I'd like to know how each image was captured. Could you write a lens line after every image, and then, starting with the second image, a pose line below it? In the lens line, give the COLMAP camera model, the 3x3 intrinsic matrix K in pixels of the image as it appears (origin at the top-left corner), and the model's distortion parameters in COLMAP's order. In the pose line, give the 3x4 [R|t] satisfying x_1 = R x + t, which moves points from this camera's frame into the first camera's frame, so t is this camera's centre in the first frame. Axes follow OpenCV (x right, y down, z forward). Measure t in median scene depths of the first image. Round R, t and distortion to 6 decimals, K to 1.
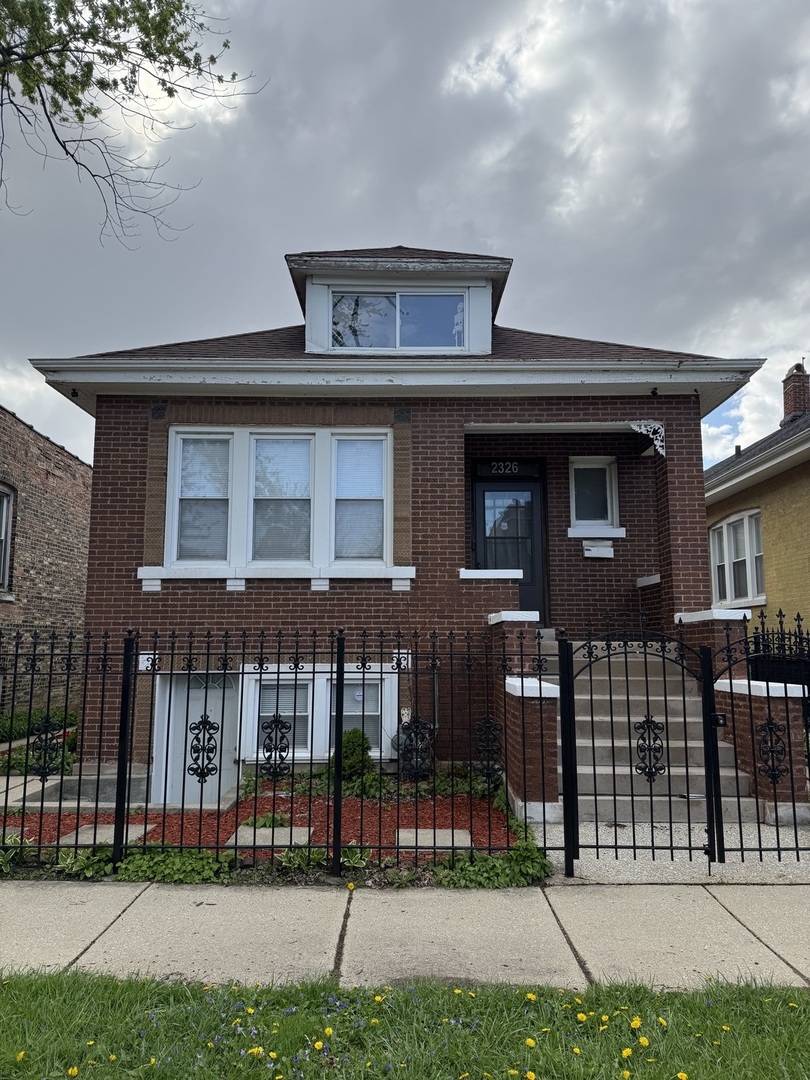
lens RADIAL K [[761.9, 0, 402.6], [0, 761.9, 536.3], [0, 0, 1]] dist [0.000976, -0.004774]
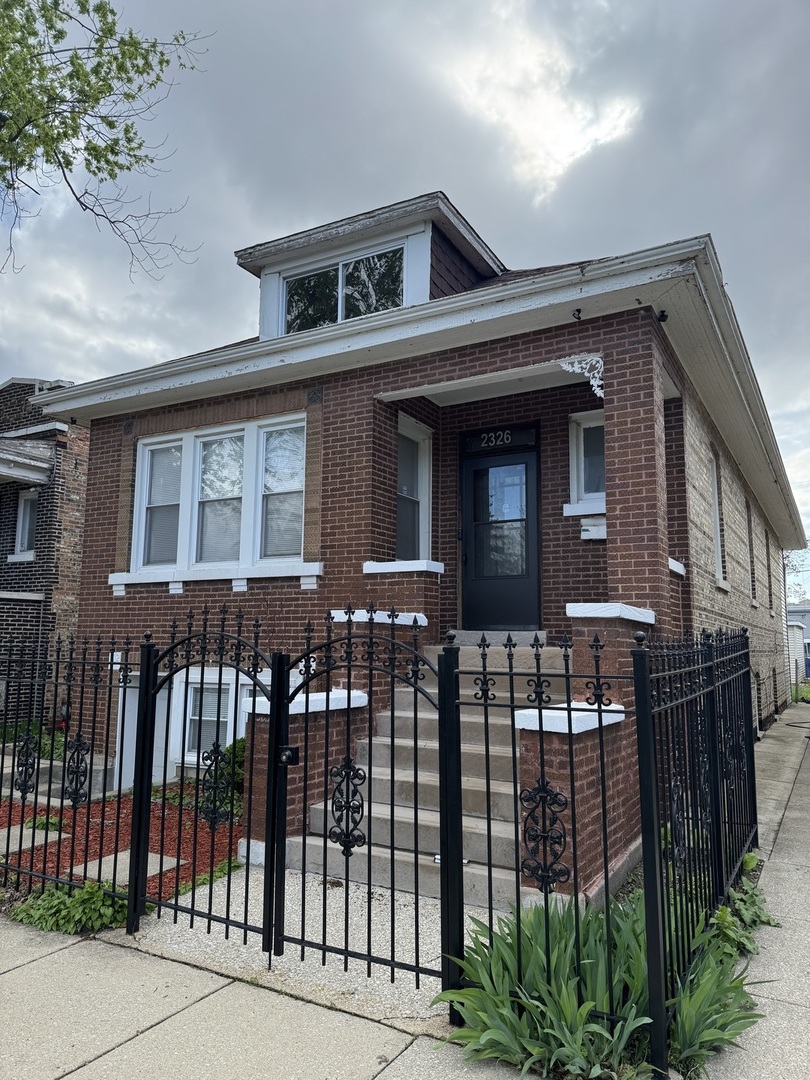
lens RADIAL K [[761.9, 0, 404.2], [0, 761.9, 541.5], [0, 0, 1]] dist [0.000976, -0.004774]
pose [[0.870687, -0.057584, -0.488454, 0.530492], [0.060262, 0.998130, -0.010251, 0.029986], [0.488131, -0.020510, 0.872529, 0.256129]]
